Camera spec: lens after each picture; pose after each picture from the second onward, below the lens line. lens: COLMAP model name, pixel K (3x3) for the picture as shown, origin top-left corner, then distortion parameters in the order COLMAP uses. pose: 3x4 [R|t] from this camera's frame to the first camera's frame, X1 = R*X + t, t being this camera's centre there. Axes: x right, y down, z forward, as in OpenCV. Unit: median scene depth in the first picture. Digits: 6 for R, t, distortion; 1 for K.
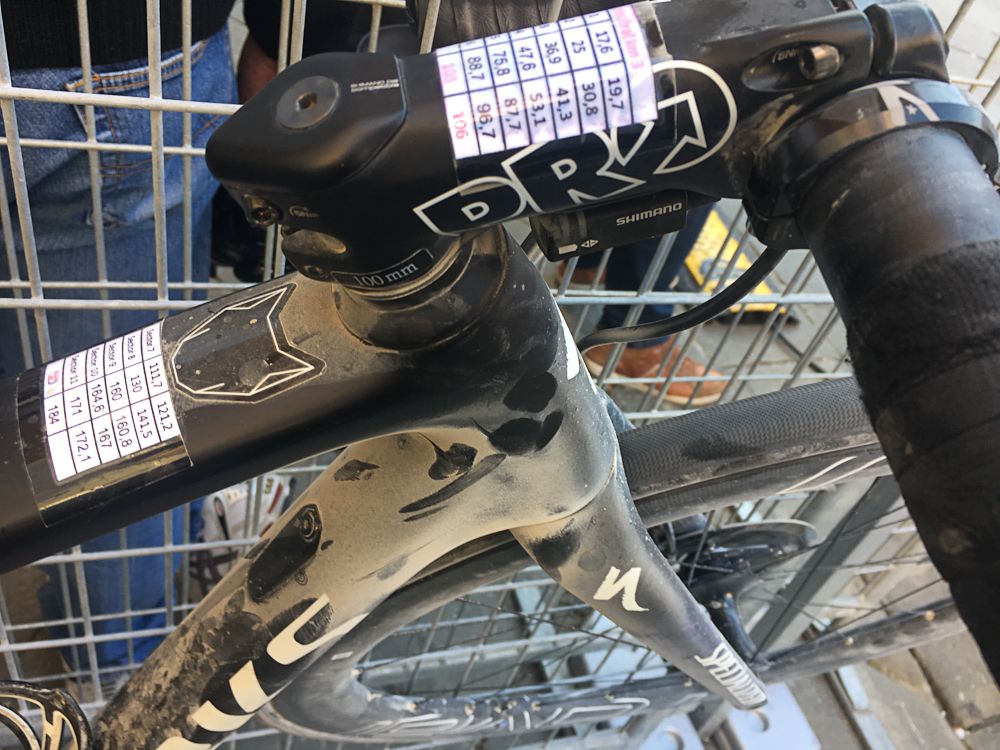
lens RADIAL K [[836.8, 0, 498.9], [0, 836.8, 380.0], [0, 0, 1]] dist [0.046608, -0.043714]
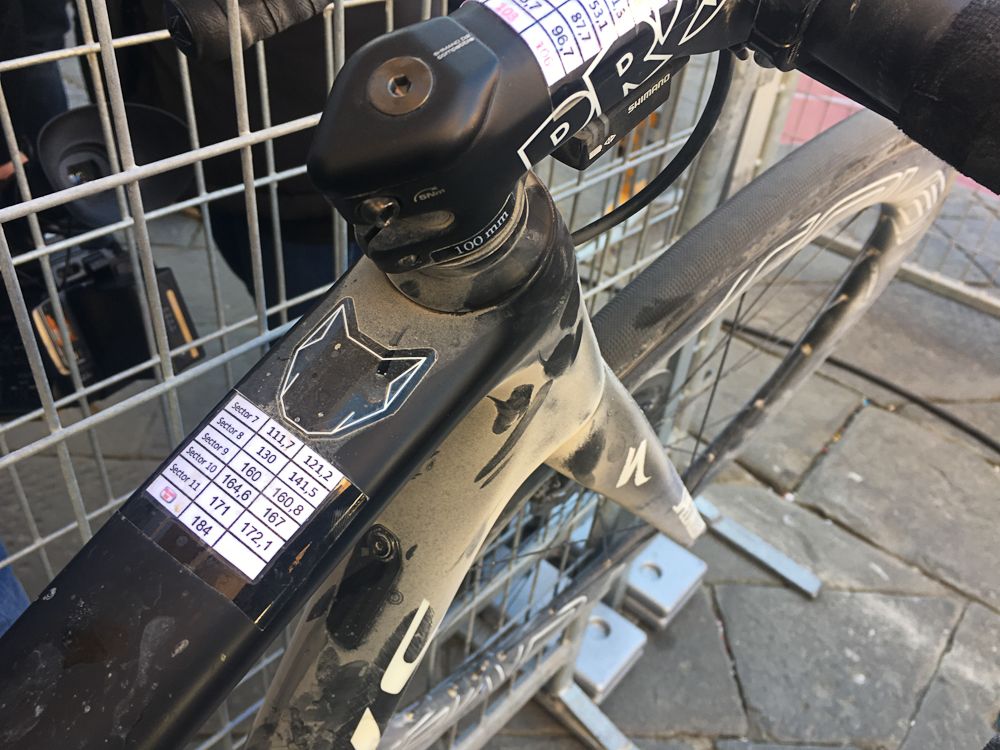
lens RADIAL K [[836.8, 0, 502.3], [0, 836.8, 372.3], [0, 0, 1]] dist [0.046608, -0.043714]
pose [[0.855166, -0.437284, 0.278341, -0.430314], [0.431571, 0.898070, 0.084957, -0.044952], [-0.287120, 0.047472, 0.956718, 0.023185]]
